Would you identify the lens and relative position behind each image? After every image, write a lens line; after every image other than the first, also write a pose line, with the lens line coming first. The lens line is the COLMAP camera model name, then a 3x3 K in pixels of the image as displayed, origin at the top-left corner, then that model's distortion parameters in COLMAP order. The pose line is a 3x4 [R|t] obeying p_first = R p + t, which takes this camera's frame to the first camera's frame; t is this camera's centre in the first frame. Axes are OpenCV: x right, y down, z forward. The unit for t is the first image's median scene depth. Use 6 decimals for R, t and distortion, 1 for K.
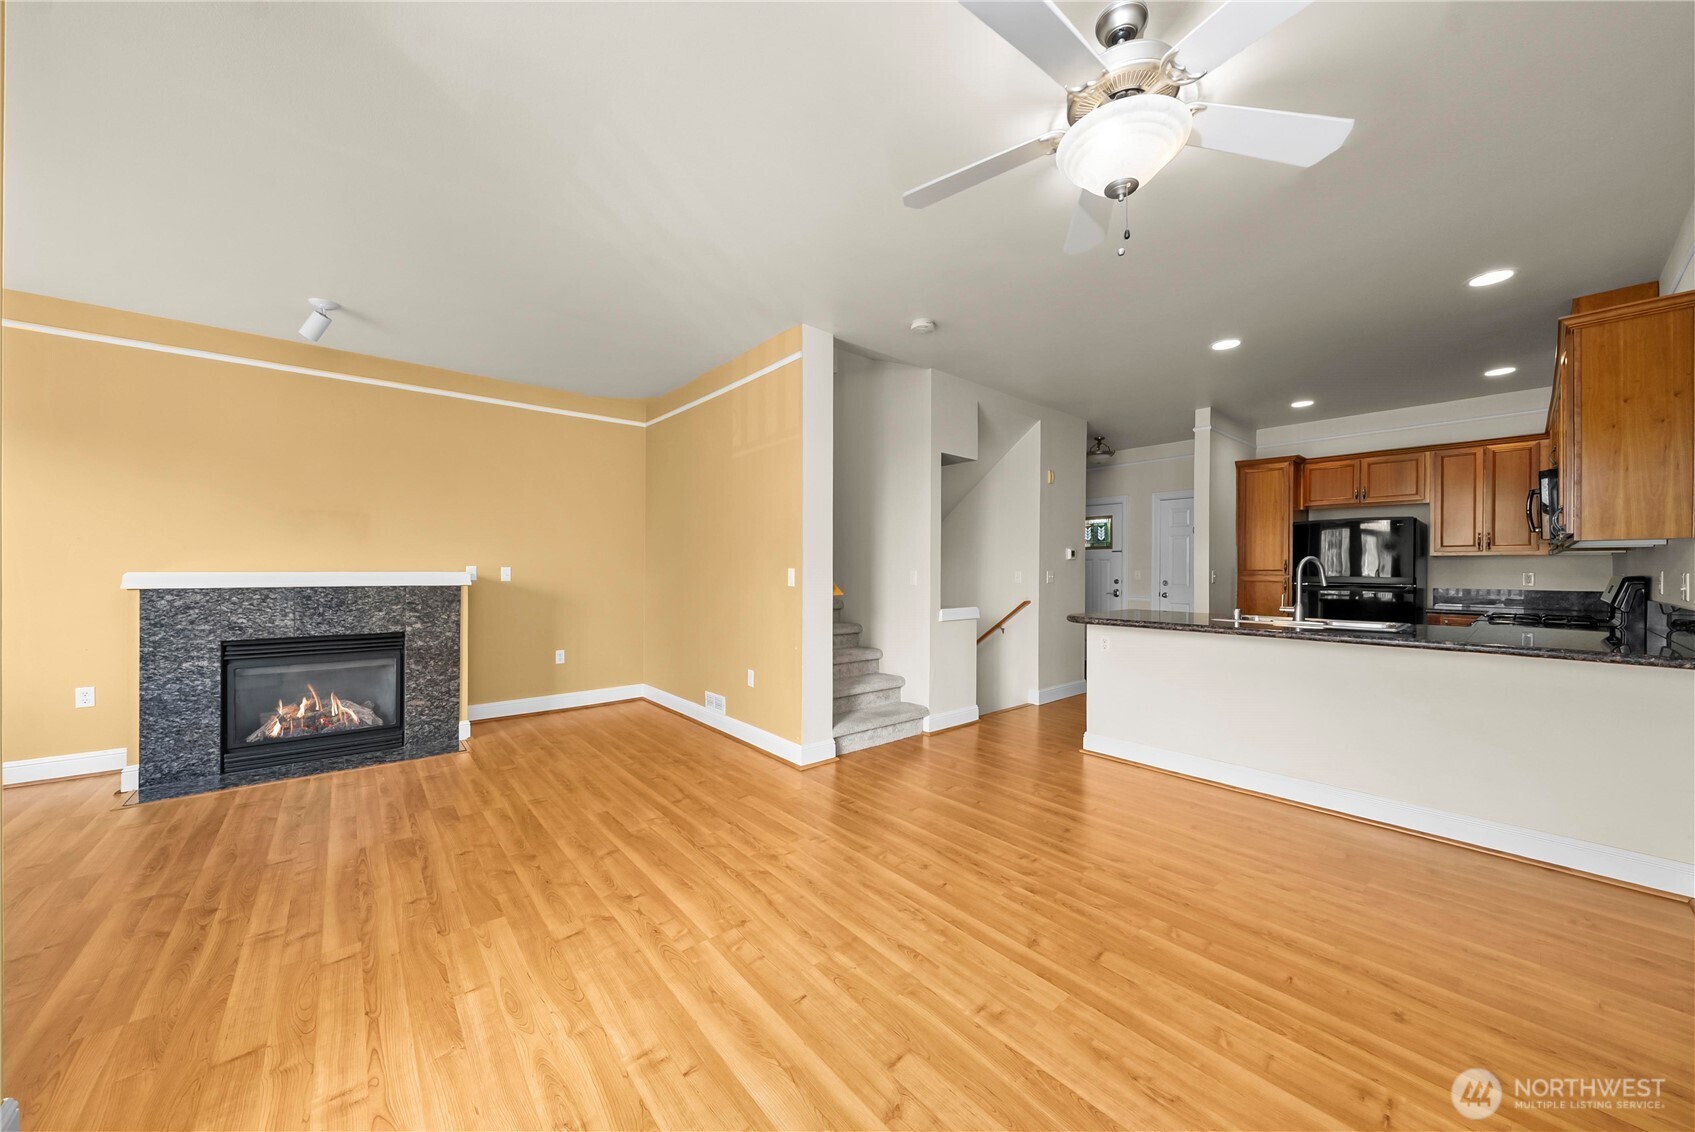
lens RADIAL K [[588.0, 0, 847.5], [0, 588.0, 566.0], [0, 0, 1]] dist [-0.000983, -0.000097]
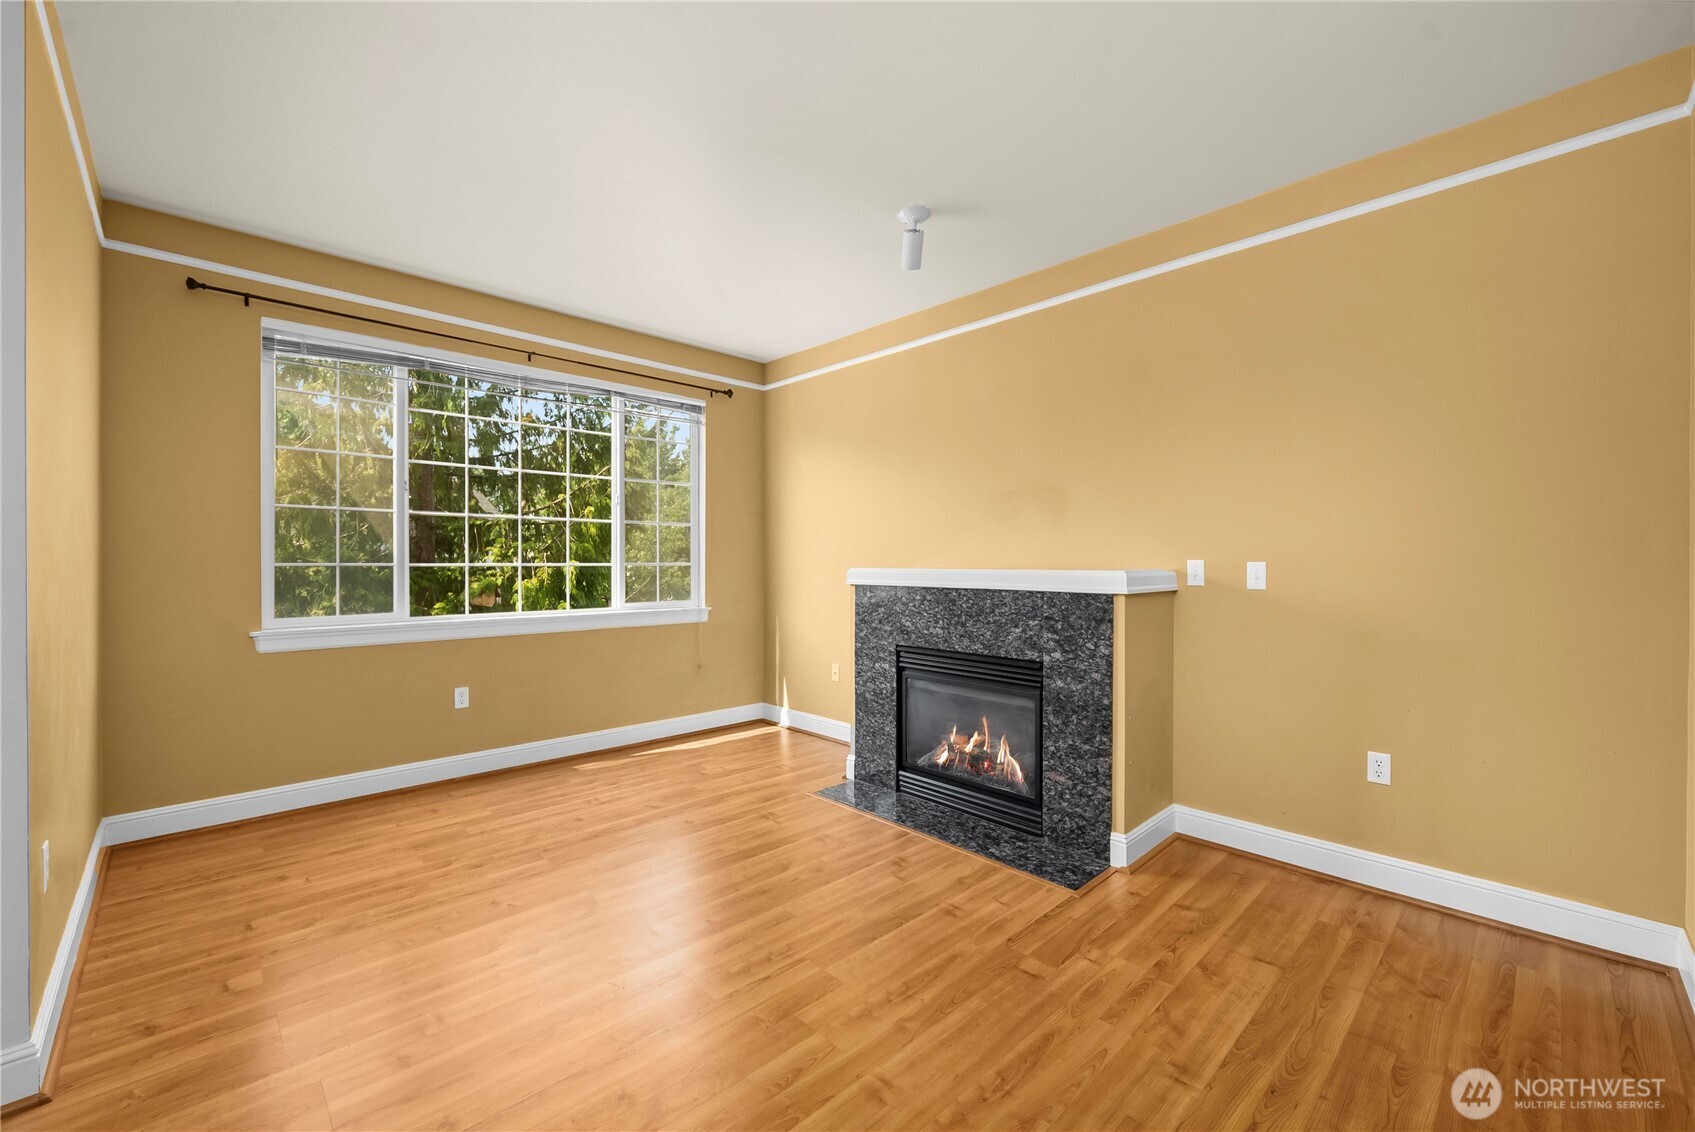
lens RADIAL K [[686.9, 0, 847.5], [0, 686.9, 566.0], [0, 0, 1]] dist [0.001295, 0.000070]
pose [[0.060616, 0.000784, -0.998161, -0.011302], [0.004108, 0.999991, 0.001035, 0.004842], [0.998153, -0.004164, 0.060612, 0.812899]]
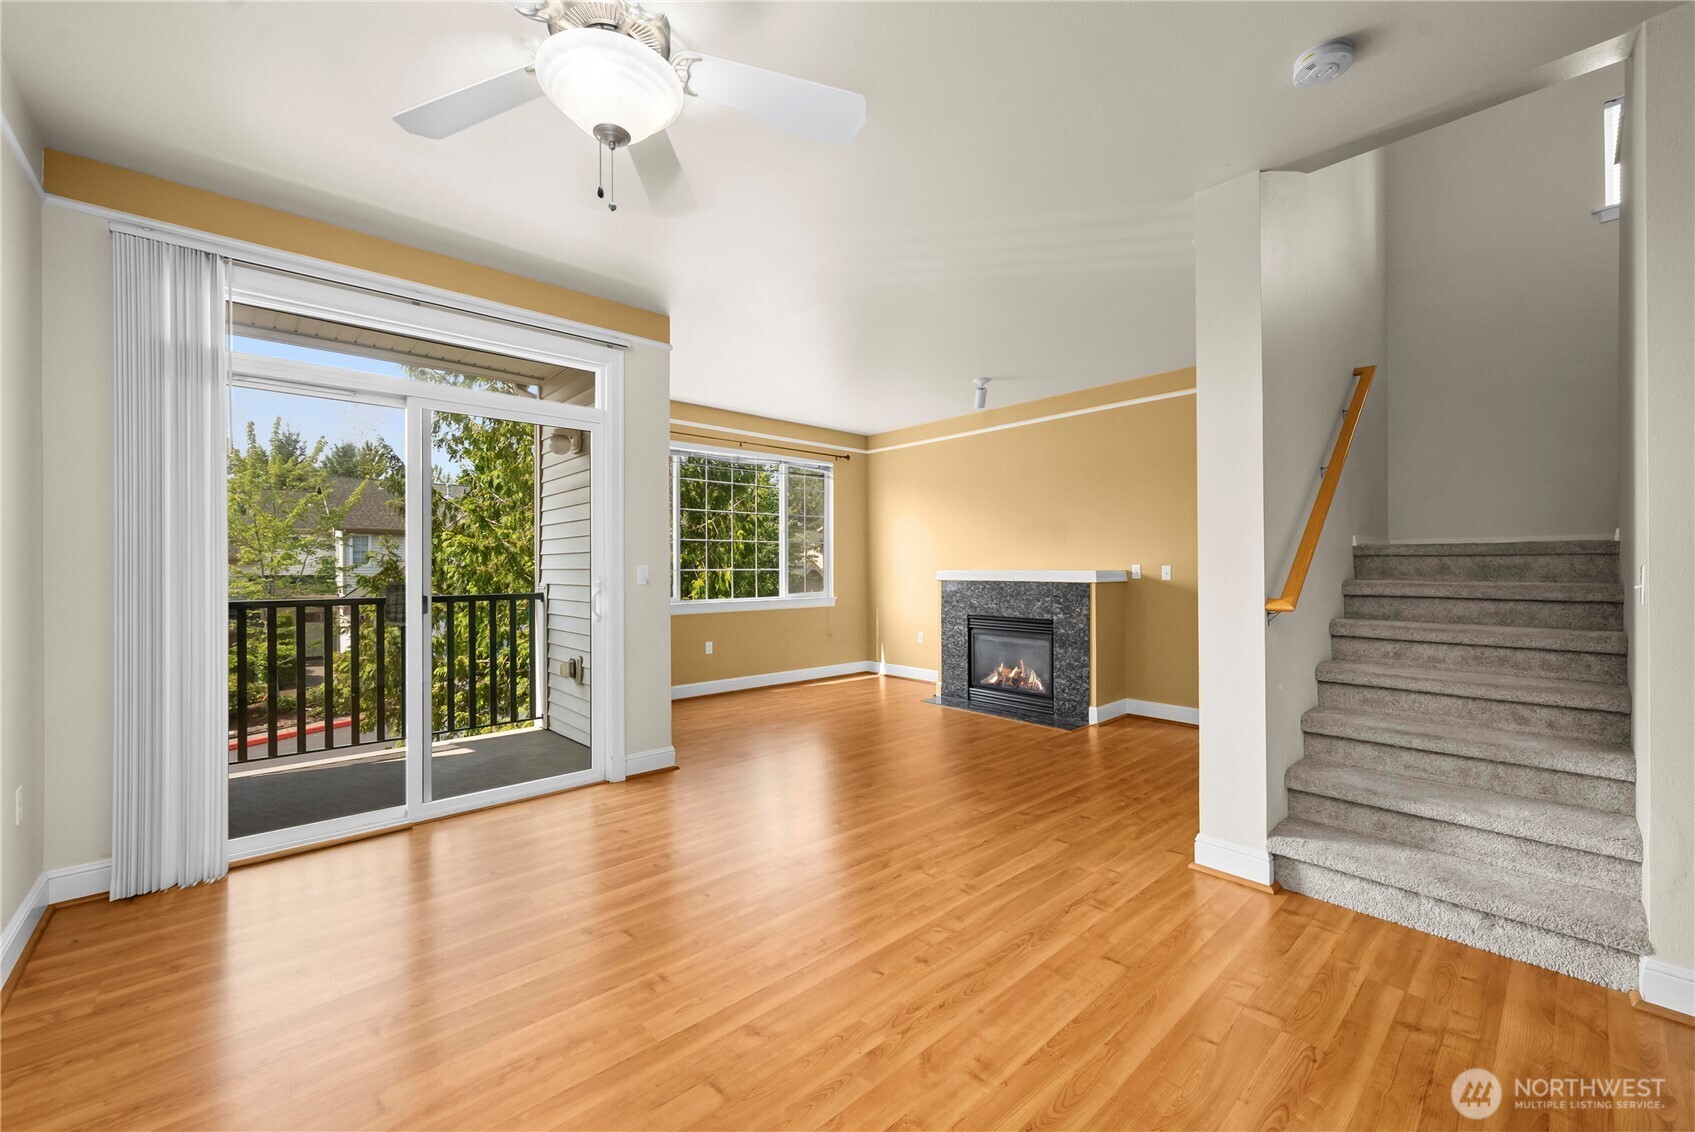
lens RADIAL K [[664.0, 0, 847.5], [0, 664.0, 566.0], [0, 0, 1]] dist [0.000828, 0.000051]
pose [[0.034447, -0.009430, -0.999362, 0.651146], [0.008511, 0.999922, -0.009142, 0.011383], [0.999370, -0.008191, 0.034525, 0.585940]]
